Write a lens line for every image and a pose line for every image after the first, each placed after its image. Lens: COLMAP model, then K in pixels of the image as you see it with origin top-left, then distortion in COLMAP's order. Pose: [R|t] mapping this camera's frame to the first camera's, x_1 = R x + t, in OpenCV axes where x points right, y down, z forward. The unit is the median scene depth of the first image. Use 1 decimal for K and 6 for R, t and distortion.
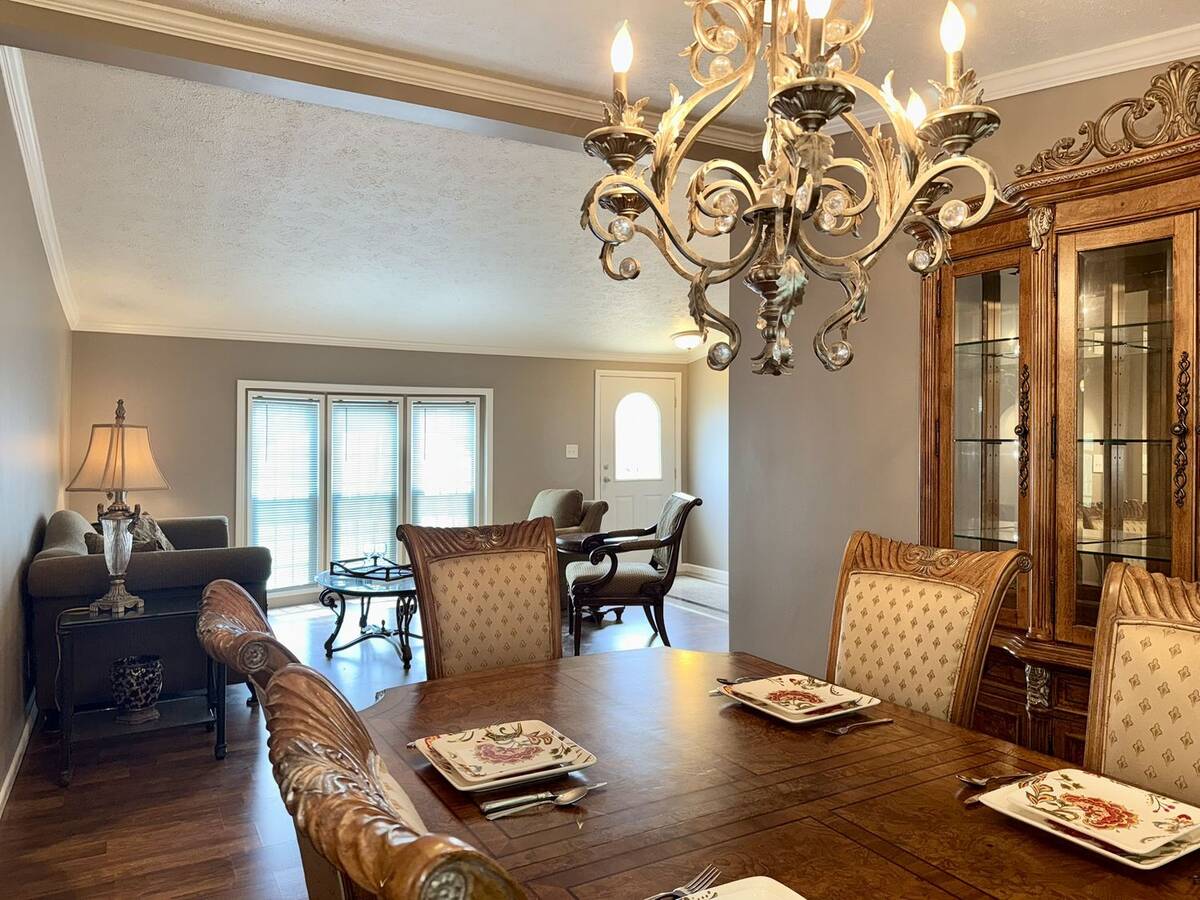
lens RADIAL K [[839.8, 0, 606.4], [0, 839.8, 442.5], [0, 0, 1]] dist [0.064933, -0.079928]
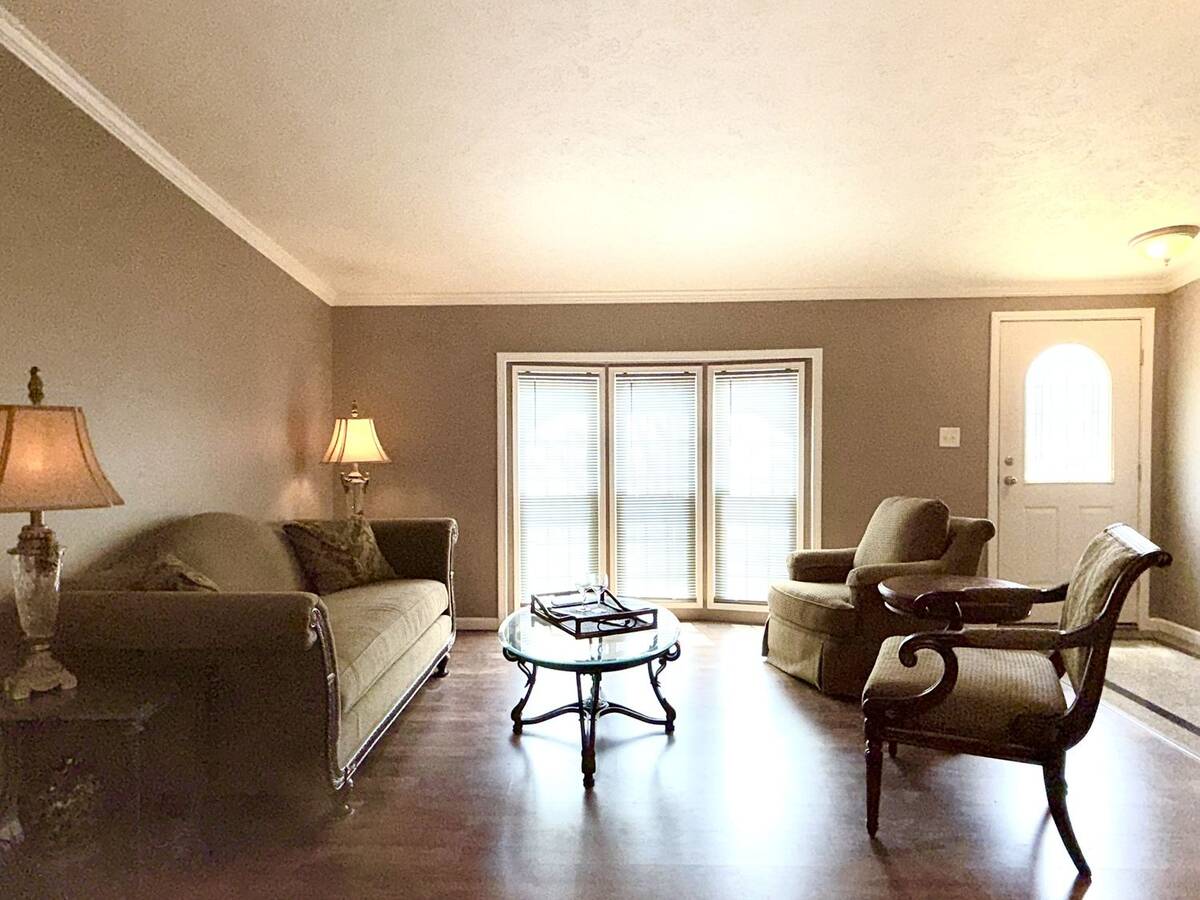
lens RADIAL K [[794.3, 0, 597.0], [0, 794.3, 451.4], [0, 0, 1]] dist [0.003564, 0.001263]
pose [[0.856487, 0.010984, -0.516052, 0.158449], [0.007600, 0.999397, 0.033886, -0.005955], [0.516113, -0.032945, 0.855887, 1.078169]]
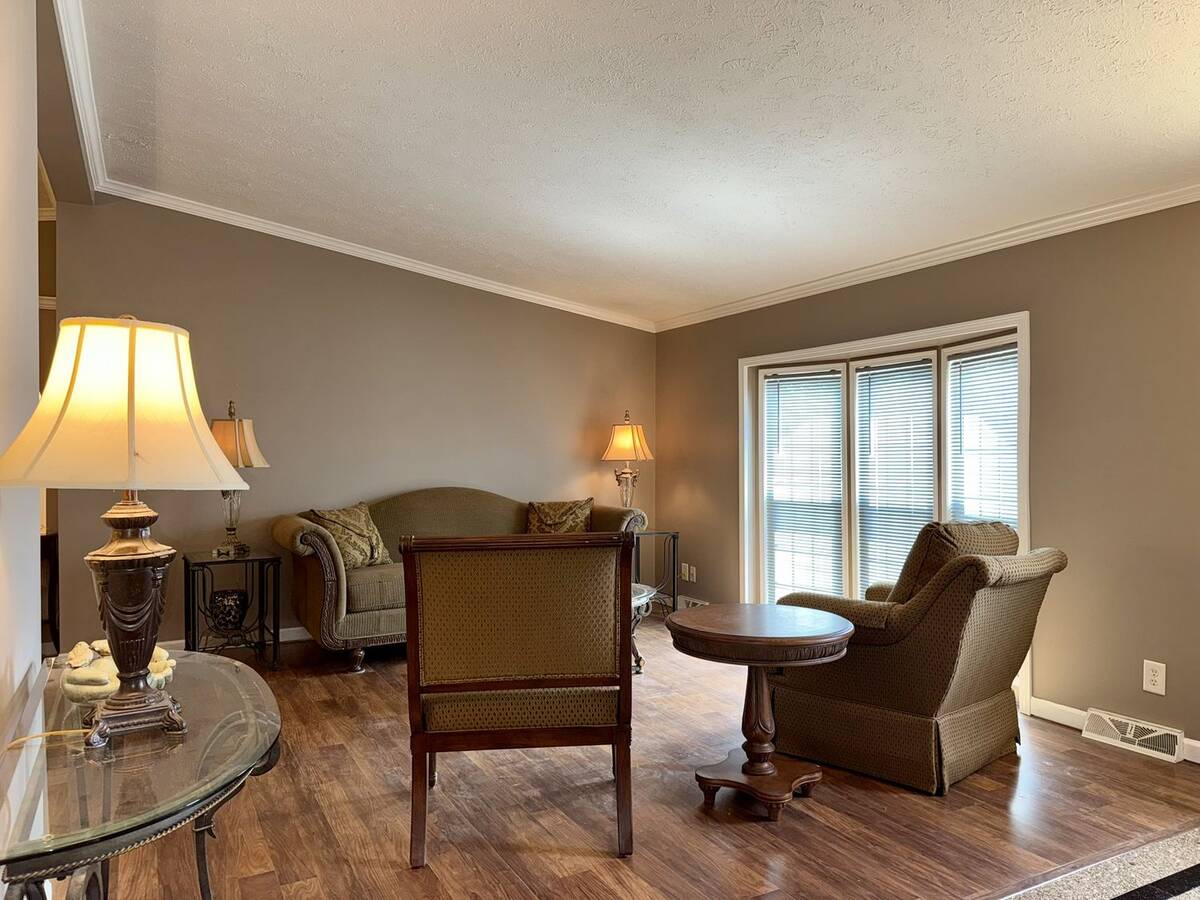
lens RADIAL K [[839.5, 0, 604.8], [0, 839.5, 453.3], [0, 0, 1]] dist [0.076473, -0.106369]
pose [[-0.017386, 0.003852, -0.999841, 1.219750], [0.008425, 0.999958, 0.003705, 0.052615], [0.999813, -0.008359, -0.017417, 2.504288]]
